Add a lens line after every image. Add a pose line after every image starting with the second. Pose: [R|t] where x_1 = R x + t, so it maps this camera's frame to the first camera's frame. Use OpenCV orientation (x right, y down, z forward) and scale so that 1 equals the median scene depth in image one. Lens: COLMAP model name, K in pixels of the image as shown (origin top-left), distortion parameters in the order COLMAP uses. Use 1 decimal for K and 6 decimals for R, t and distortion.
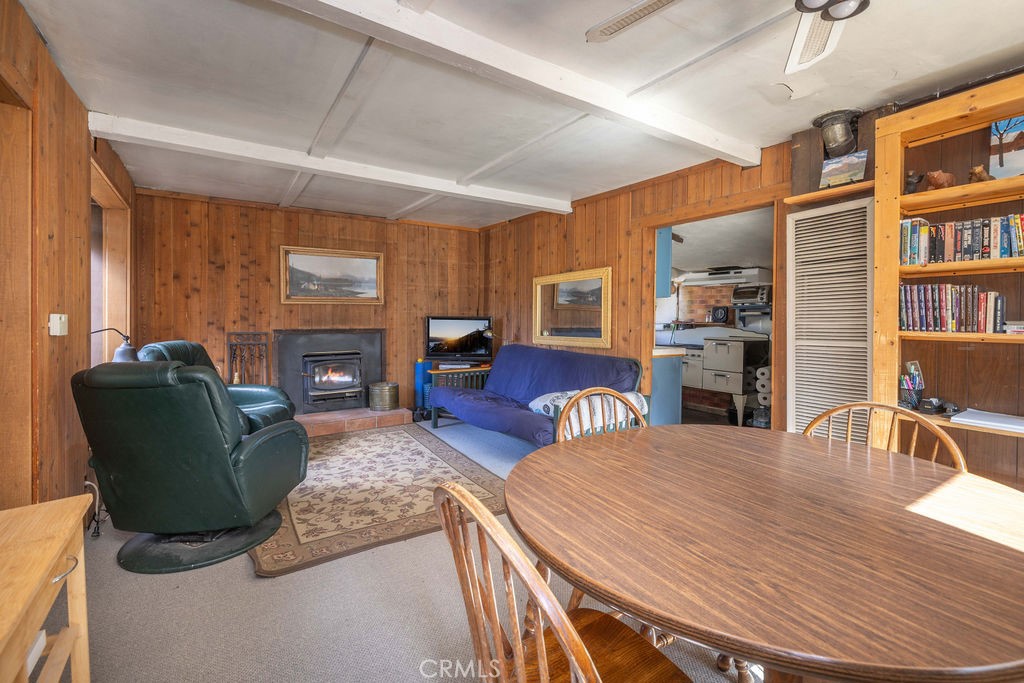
lens RADIAL K [[455.2, 0, 523.4], [0, 455.2, 328.1], [0, 0, 1]] dist [0.000294, 0.000062]
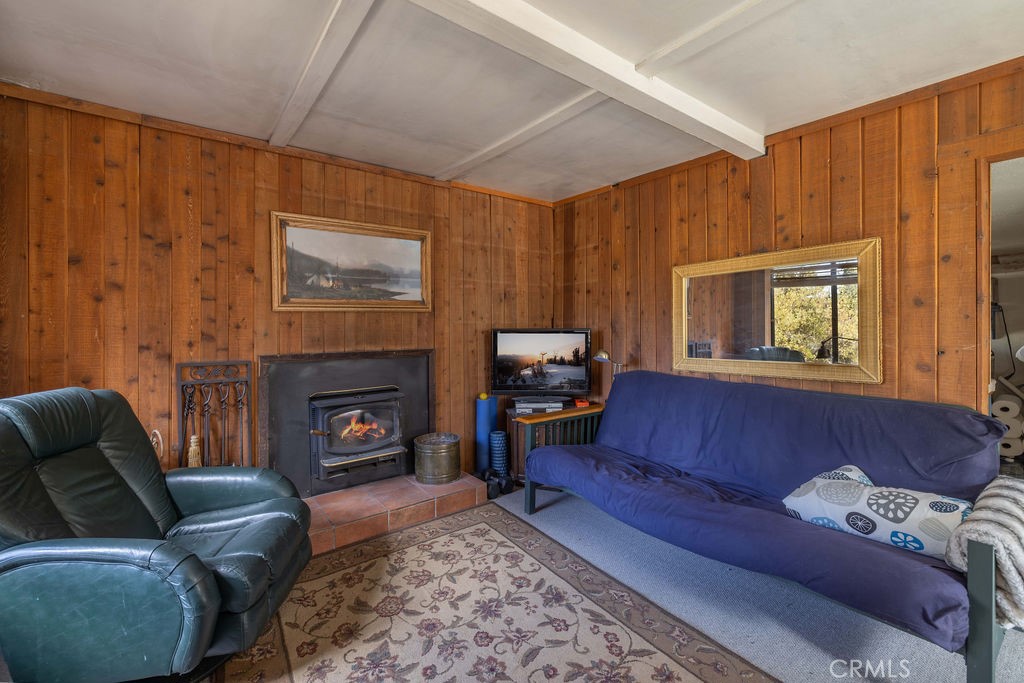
lens RADIAL K [[444.1, 0, 507.7], [0, 444.1, 330.0], [0, 0, 1]] dist [-0.000256, 0.000182]
pose [[0.999161, -0.012534, 0.039002, -0.256706], [0.013199, 0.999771, -0.016822, -0.015700], [-0.038782, 0.017323, 0.999098, 0.423897]]
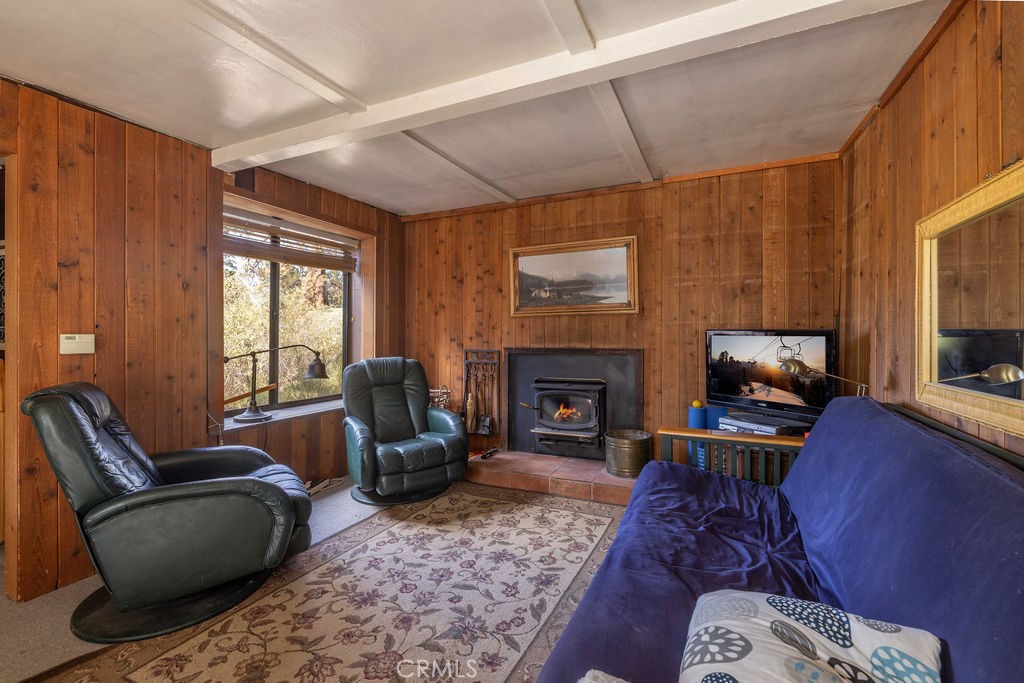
lens RADIAL K [[444.1, 0, 507.7], [0, 444.1, 330.0], [0, 0, 1]] dist [-0.000256, 0.000182]
pose [[0.496159, -0.009092, -0.868184, 0.183571], [-0.011569, 0.999787, -0.017082, -0.015127], [0.868155, 0.018519, 0.495948, 0.589345]]
